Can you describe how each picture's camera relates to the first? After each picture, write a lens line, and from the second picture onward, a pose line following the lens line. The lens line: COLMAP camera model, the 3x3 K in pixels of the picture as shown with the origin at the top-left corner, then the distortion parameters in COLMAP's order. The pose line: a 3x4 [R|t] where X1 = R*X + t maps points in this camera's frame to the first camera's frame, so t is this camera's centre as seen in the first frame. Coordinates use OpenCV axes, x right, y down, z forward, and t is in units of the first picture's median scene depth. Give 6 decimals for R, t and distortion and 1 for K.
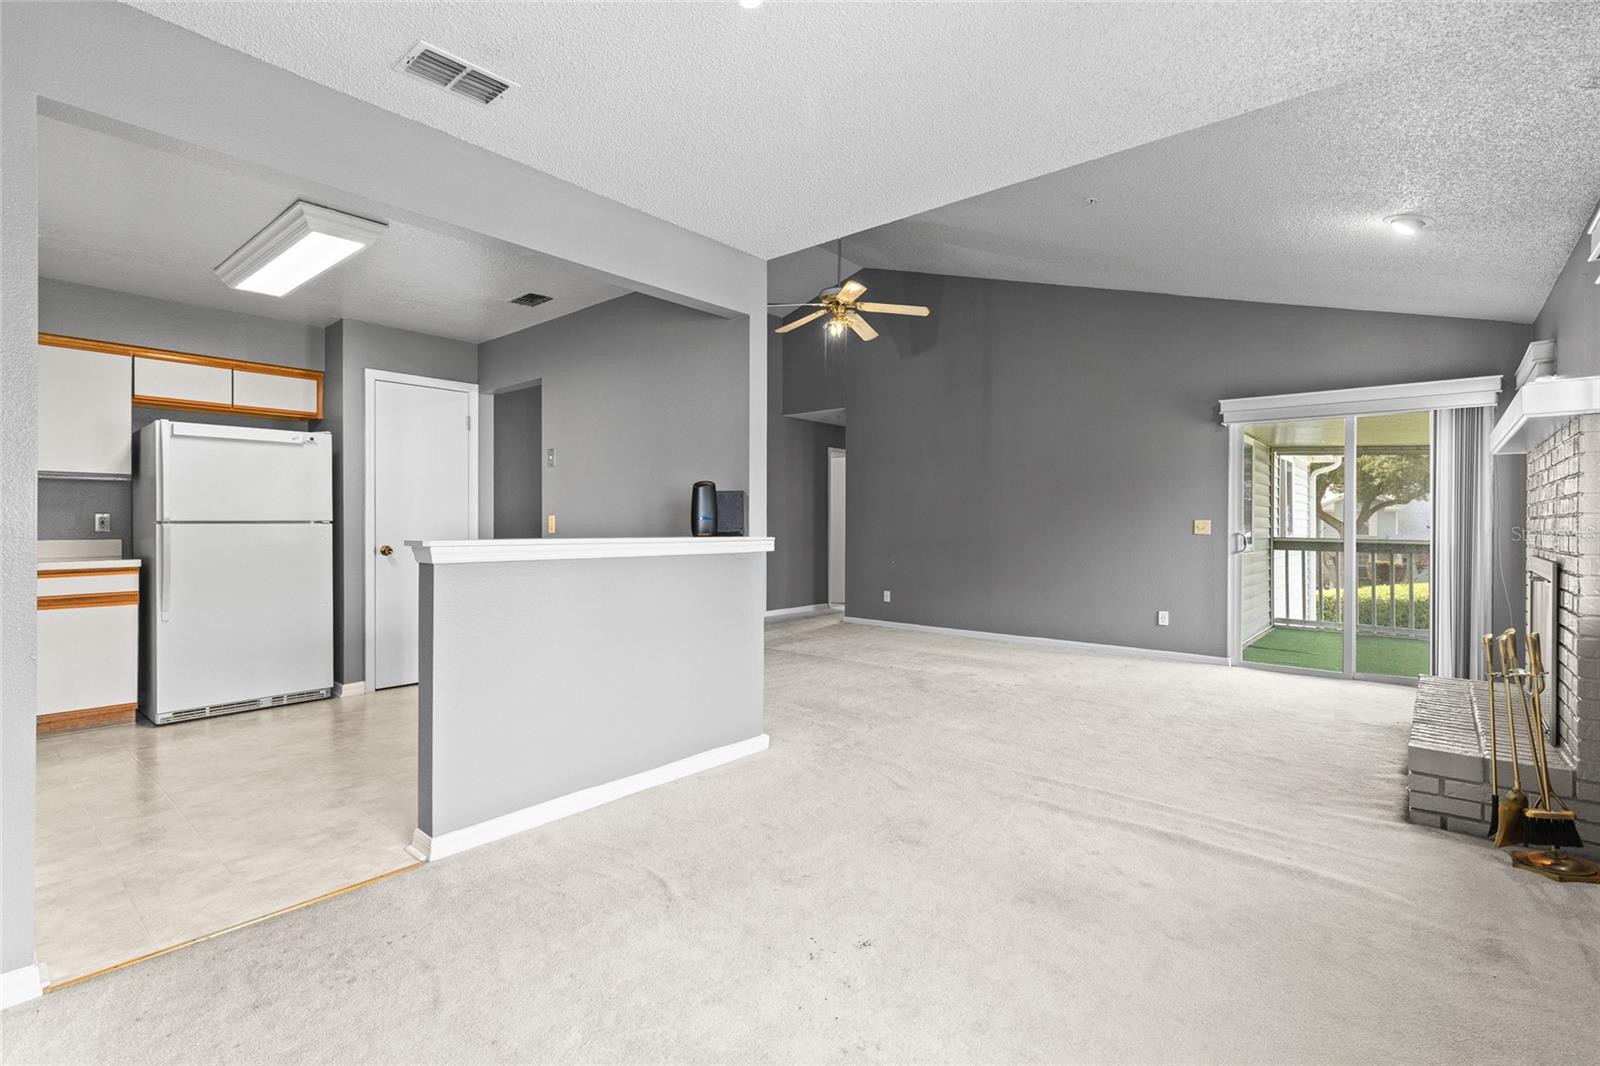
lens RADIAL K [[736.8, 0, 804.5], [0, 736.8, 526.3], [0, 0, 1]] dist [0.004609, 0.000121]
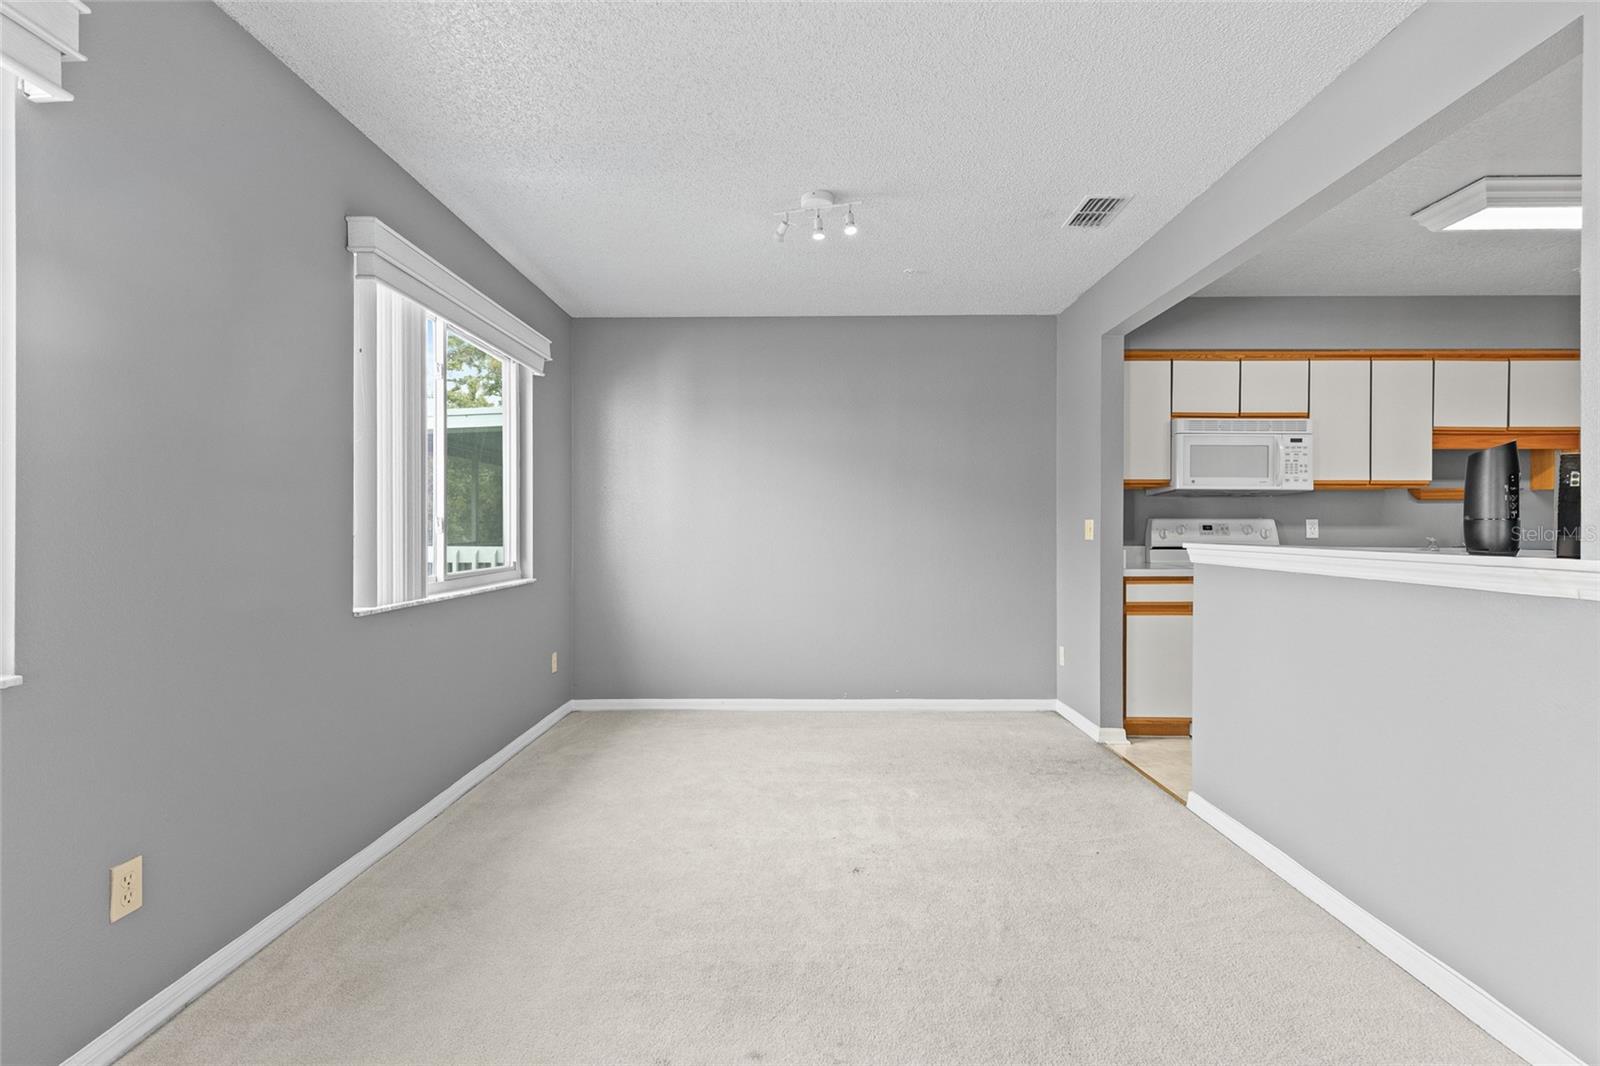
lens RADIAL K [[736.8, 0, 804.5], [0, 736.8, 526.3], [0, 0, 1]] dist [0.004609, 0.000121]
pose [[-0.768364, -0.006988, -0.639975, 0.584258], [-0.009192, 0.999958, 0.000117, -0.000558], [0.639947, 0.005973, -0.768396, 1.190925]]
